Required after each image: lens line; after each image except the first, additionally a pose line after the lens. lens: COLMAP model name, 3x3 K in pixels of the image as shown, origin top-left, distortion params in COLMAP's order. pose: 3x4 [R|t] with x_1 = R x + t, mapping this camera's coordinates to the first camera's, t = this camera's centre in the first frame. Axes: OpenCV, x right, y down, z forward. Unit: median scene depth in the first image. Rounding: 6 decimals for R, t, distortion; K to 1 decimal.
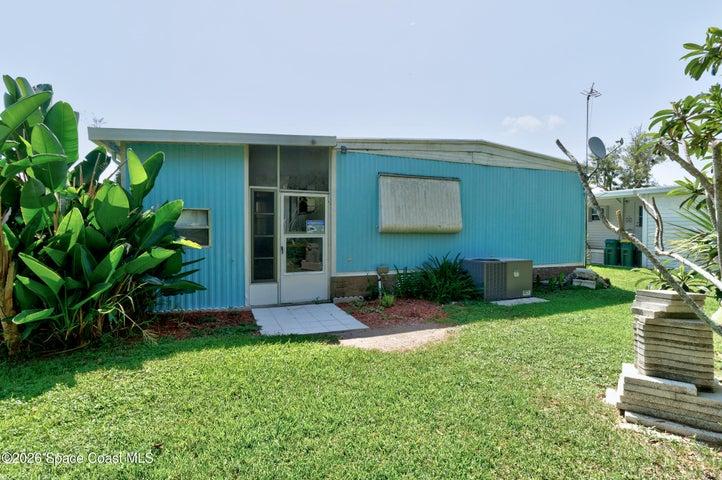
lens RADIAL K [[356.9, 0, 362.4], [0, 356.9, 237.2], [0, 0, 1]] dist [0.005338, -0.001355]
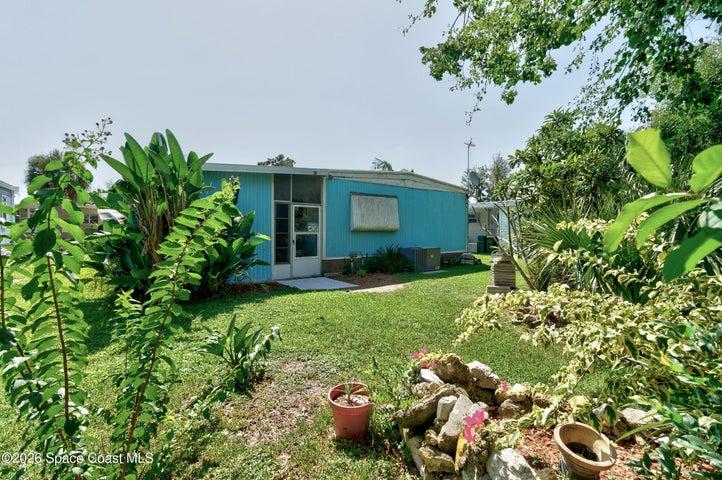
lens RADIAL K [[339.5, 0, 360.0], [0, 339.5, 239.6], [0, 0, 1]] dist [0.007940, -0.000655]
pose [[0.964602, -0.008584, 0.263569, -0.313867], [0.006600, 0.999943, 0.008409, 0.012816], [-0.263626, -0.006372, 0.964604, -0.442317]]
